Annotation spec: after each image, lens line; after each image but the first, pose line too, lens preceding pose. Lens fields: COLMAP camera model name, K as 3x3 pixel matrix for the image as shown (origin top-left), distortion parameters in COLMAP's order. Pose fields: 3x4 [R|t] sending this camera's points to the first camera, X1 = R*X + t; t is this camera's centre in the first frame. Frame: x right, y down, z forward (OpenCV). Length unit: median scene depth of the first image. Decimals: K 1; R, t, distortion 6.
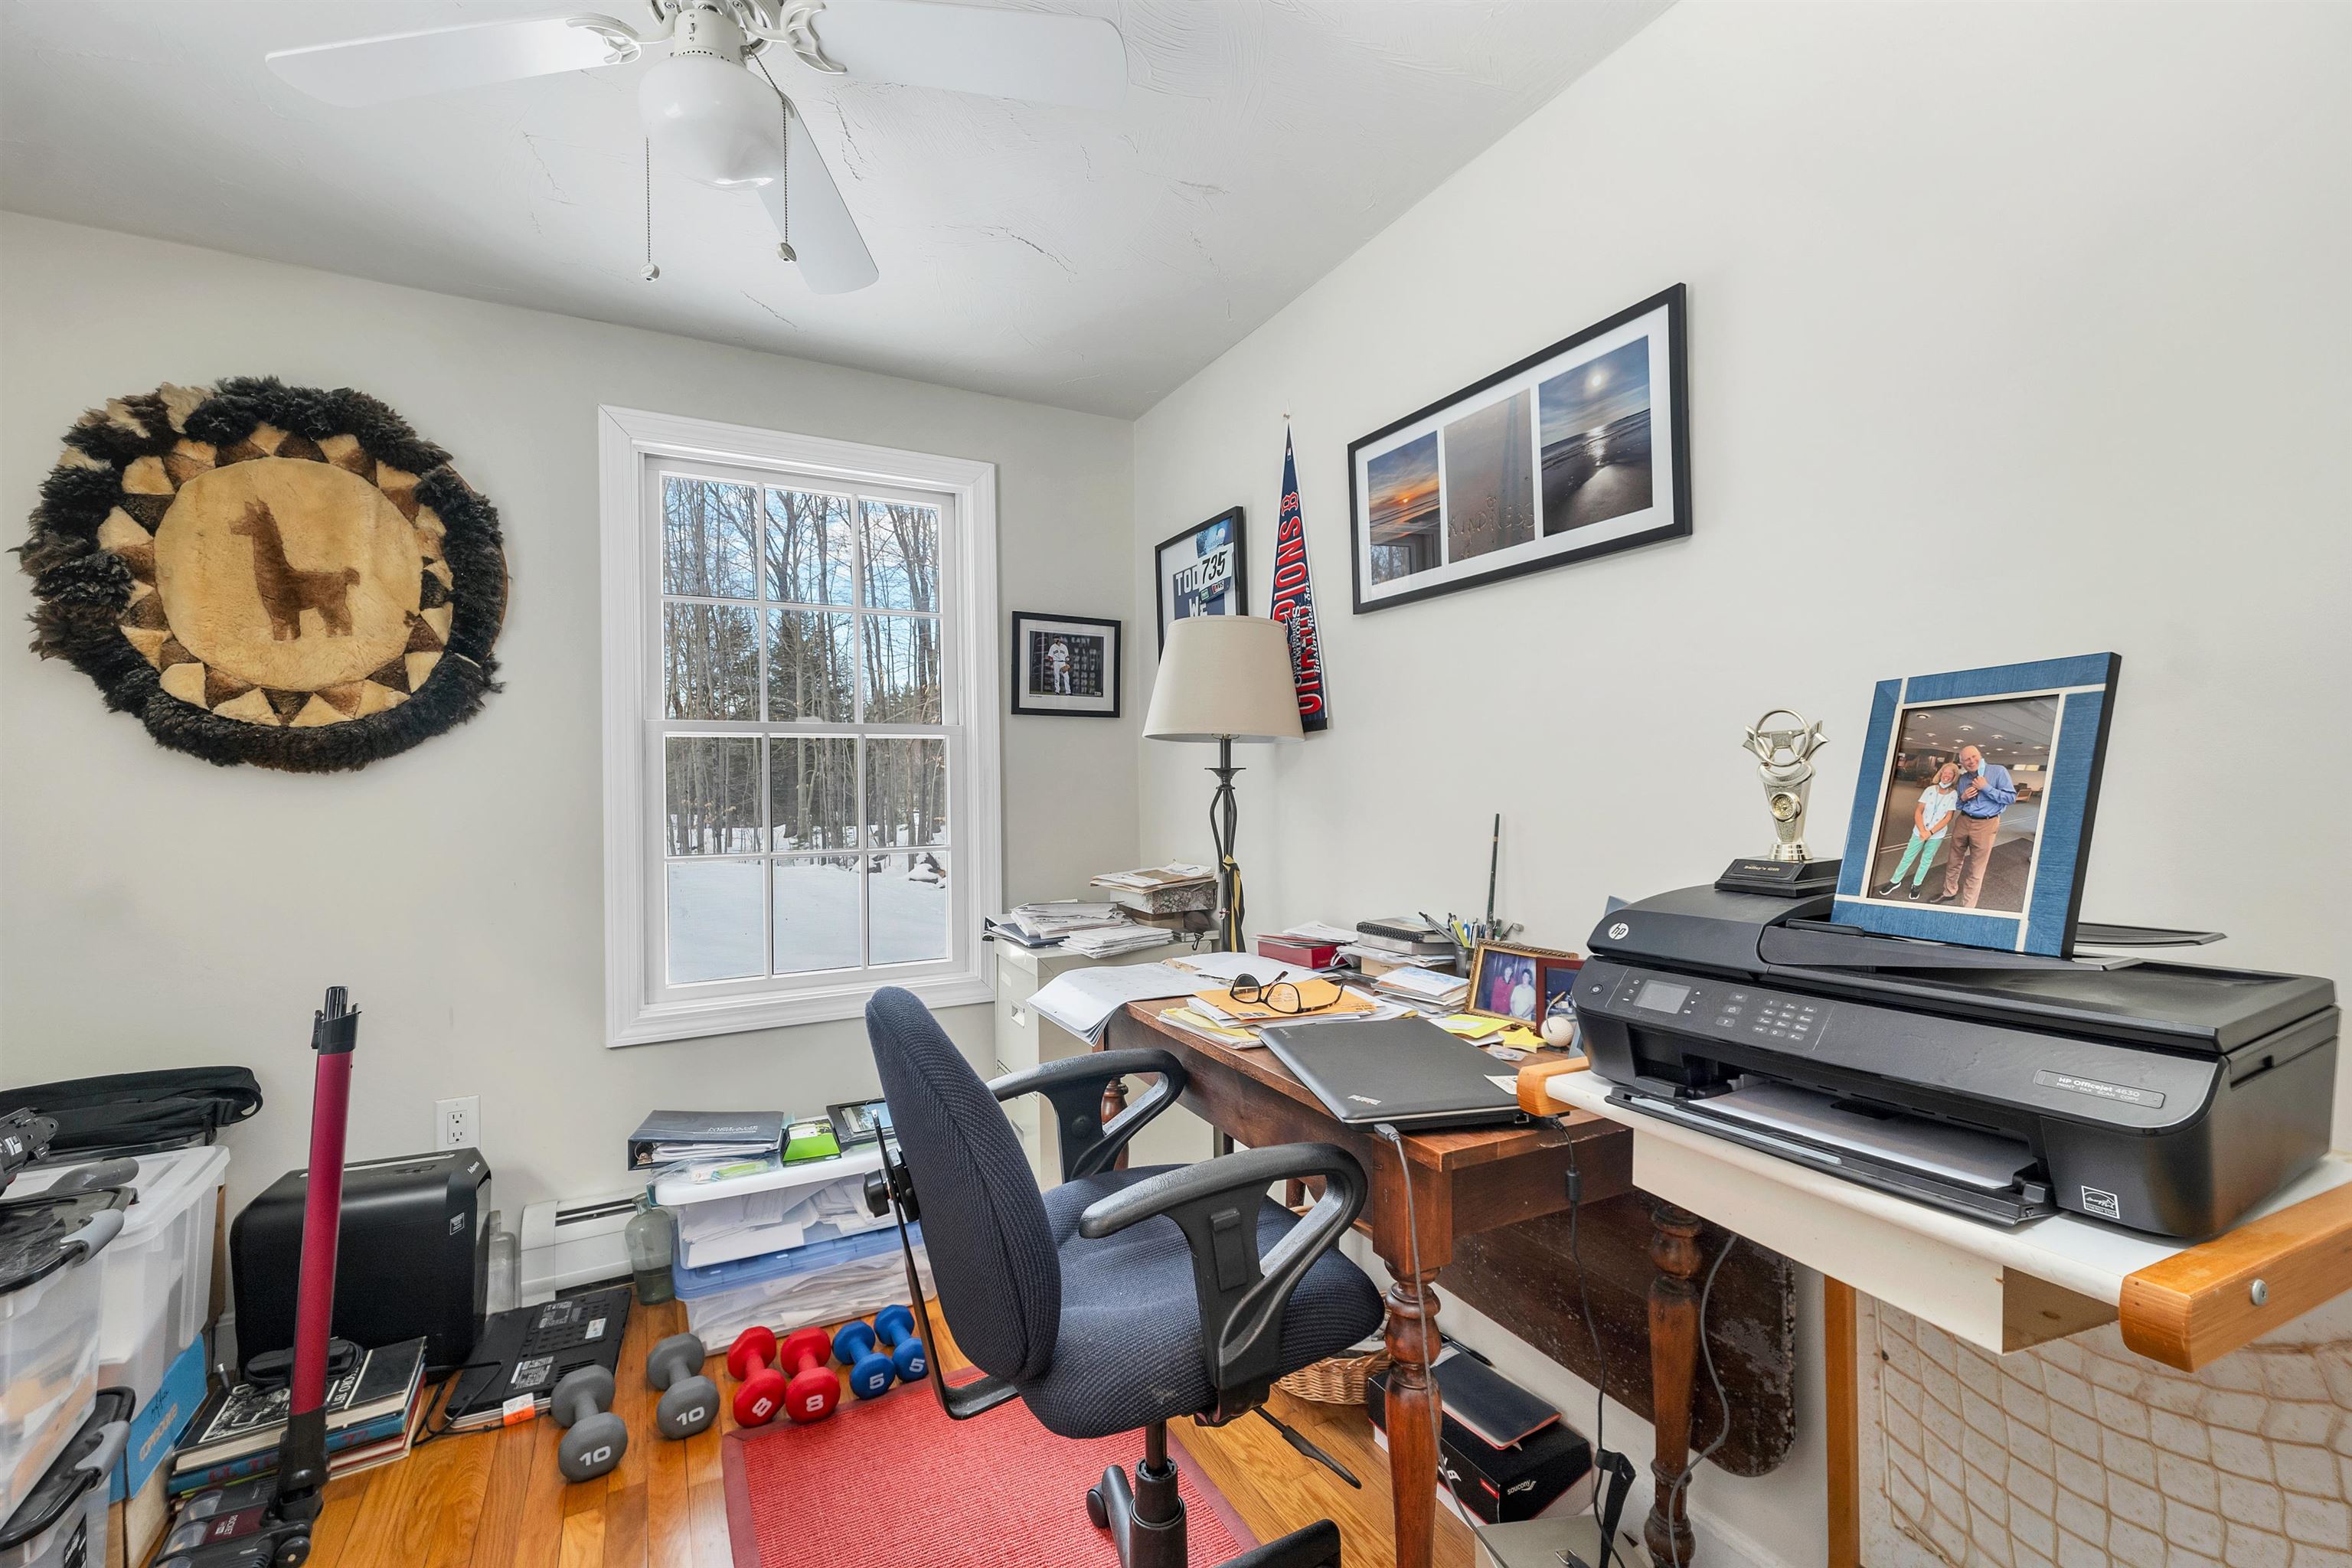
lens RADIAL K [[990.1, 0, 1126.9], [0, 990.1, 779.4], [0, 0, 1]] dist [0.010160, -0.001106]
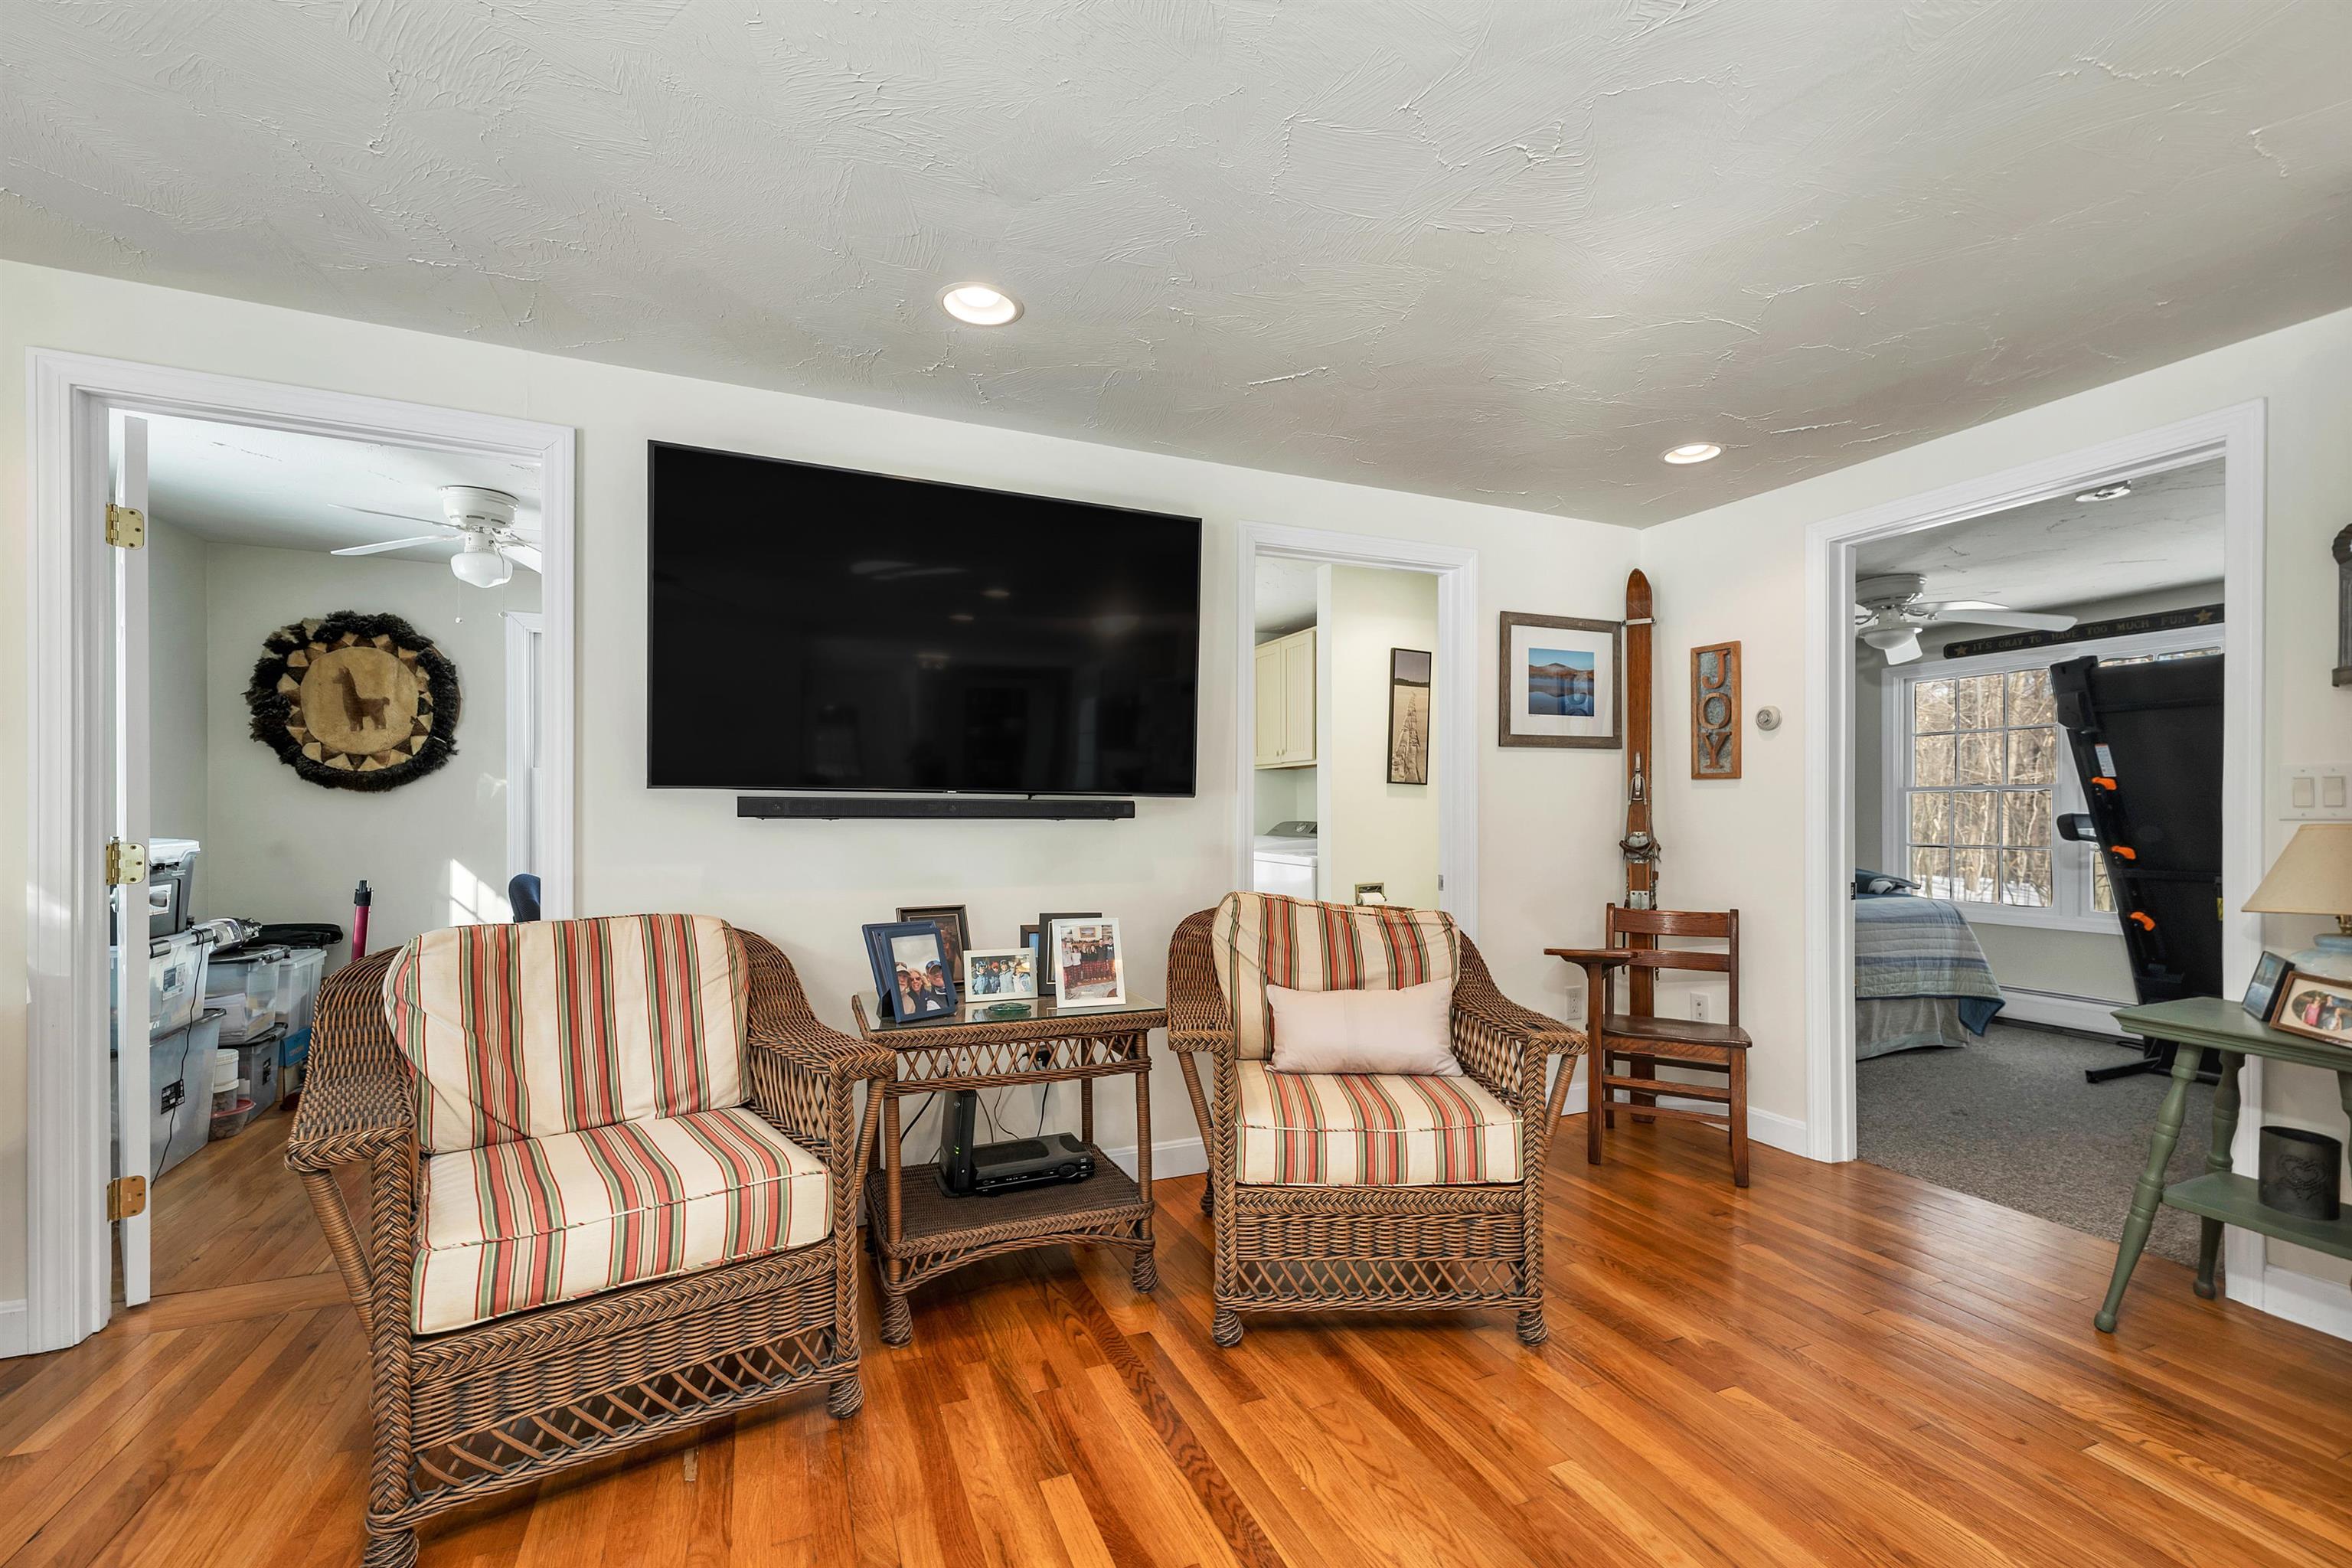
lens RADIAL K [[990.1, 0, 1154.9], [0, 990.1, 818.1], [0, 0, 1]] dist [0.010160, -0.001106]
pose [[0.996146, 0.018671, -0.085699, 1.089295], [-0.017405, 0.999728, 0.015501, -0.013956], [0.085966, -0.013950, 0.996200, -1.025606]]
